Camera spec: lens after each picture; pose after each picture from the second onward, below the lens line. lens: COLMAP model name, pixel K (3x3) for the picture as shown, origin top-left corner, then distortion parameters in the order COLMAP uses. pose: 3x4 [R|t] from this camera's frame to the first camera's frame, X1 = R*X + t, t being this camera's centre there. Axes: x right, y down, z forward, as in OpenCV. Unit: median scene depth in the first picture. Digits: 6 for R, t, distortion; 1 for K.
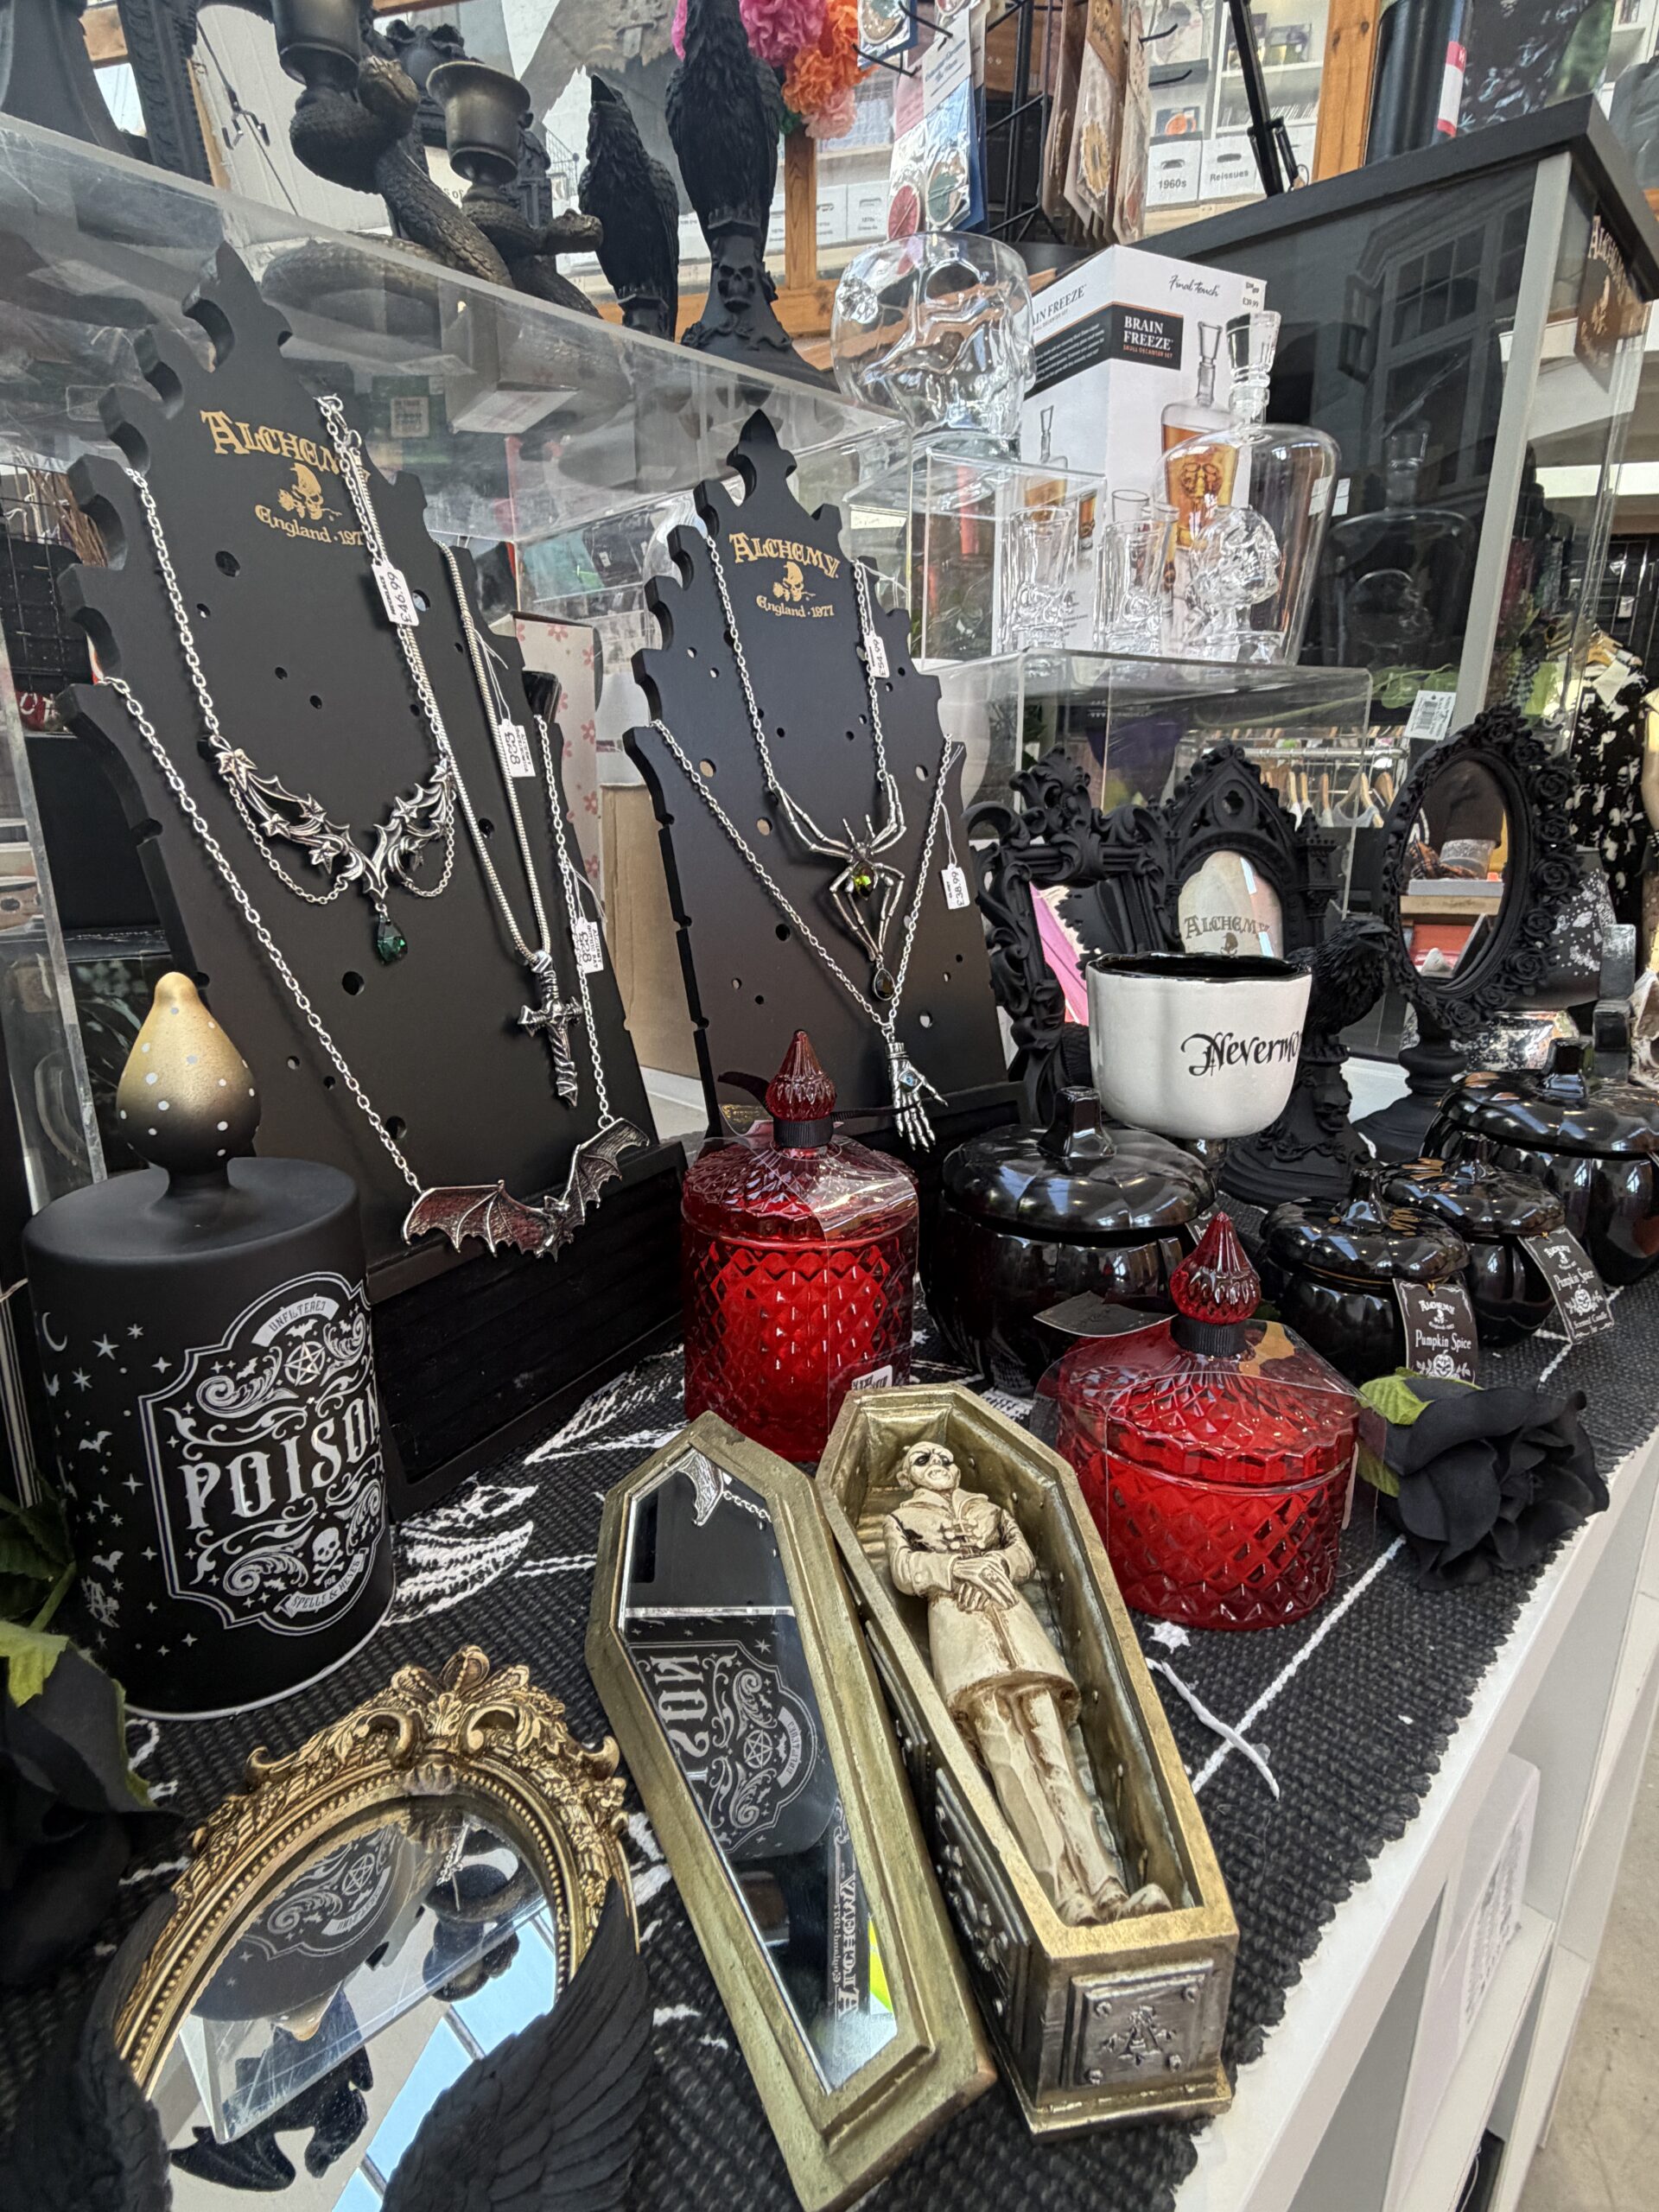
lens RADIAL K [[1180.7, 0, 824.1], [0, 1180.7, 1108.4], [0, 0, 1]] dist [-0.014226, 0.000489]
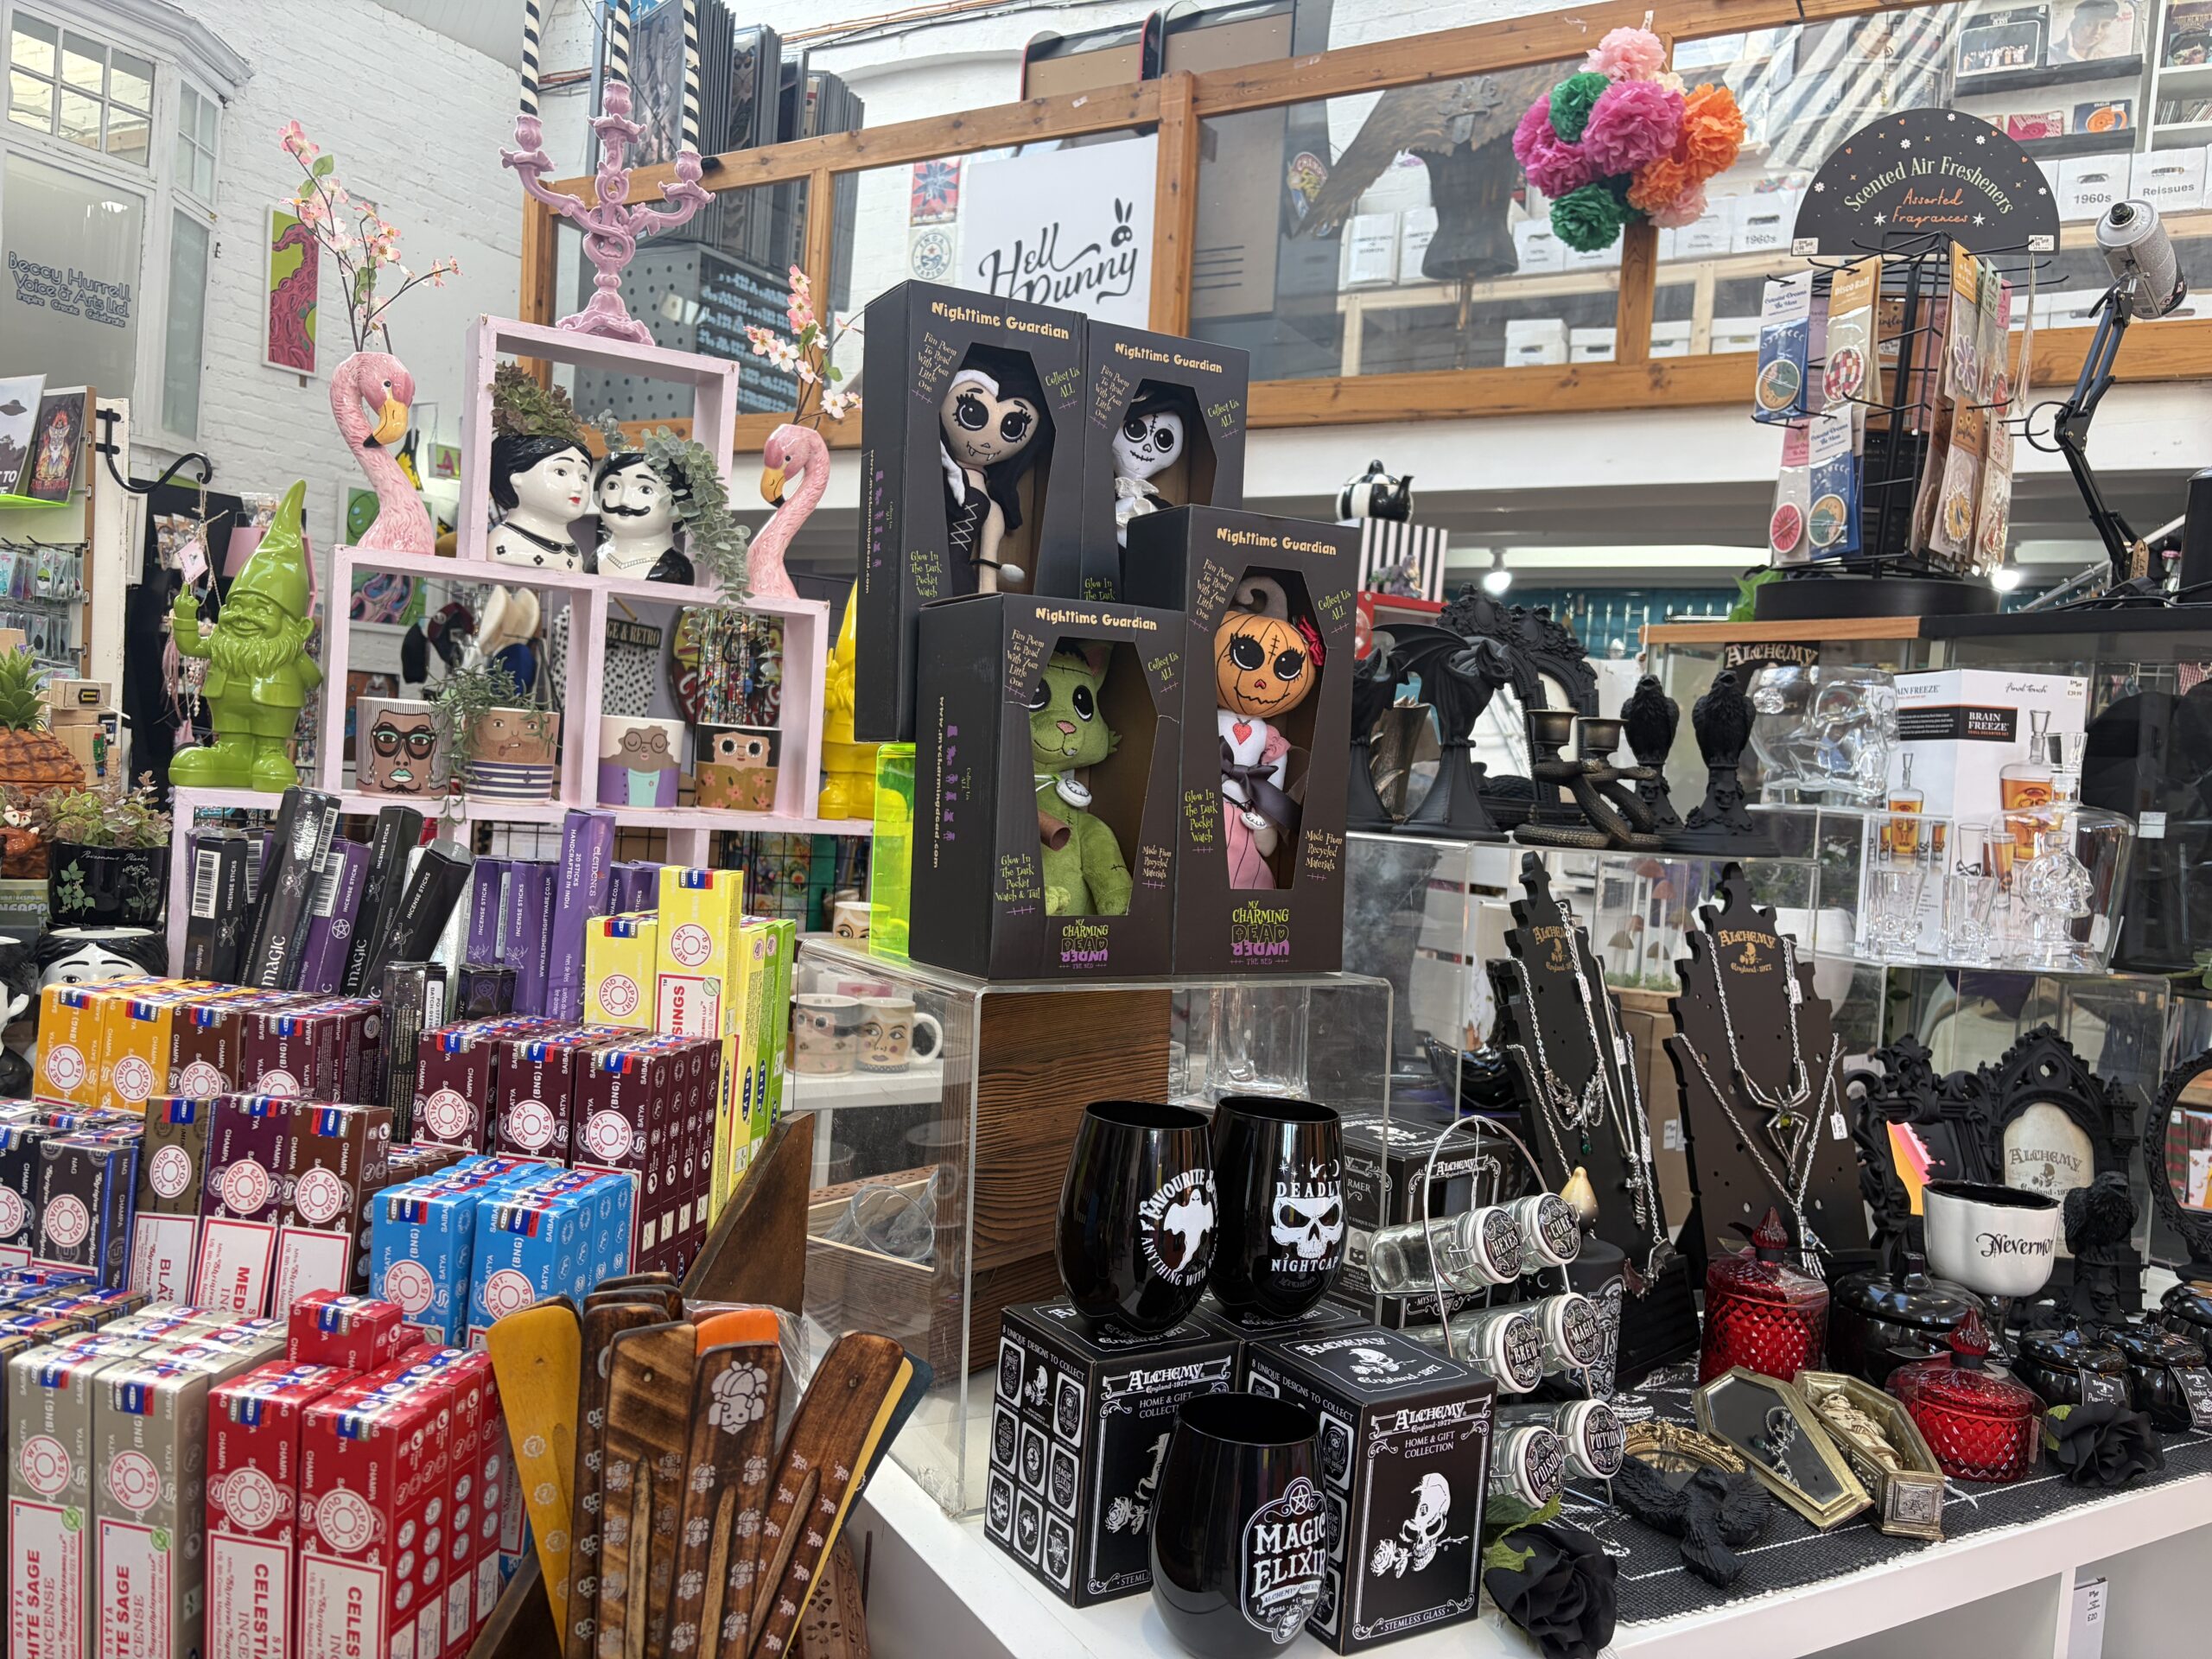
lens RADIAL K [[1656.0, 0, 1098.7], [0, 1656.0, 841.5], [0, 0, 1]] dist [0.021751, -0.023576]
pose [[0.960371, 0.065043, -0.271028, -0.304798], [-0.128959, 0.965742, -0.225195, 0.095608], [0.247096, 0.251222, 0.935858, -1.682701]]
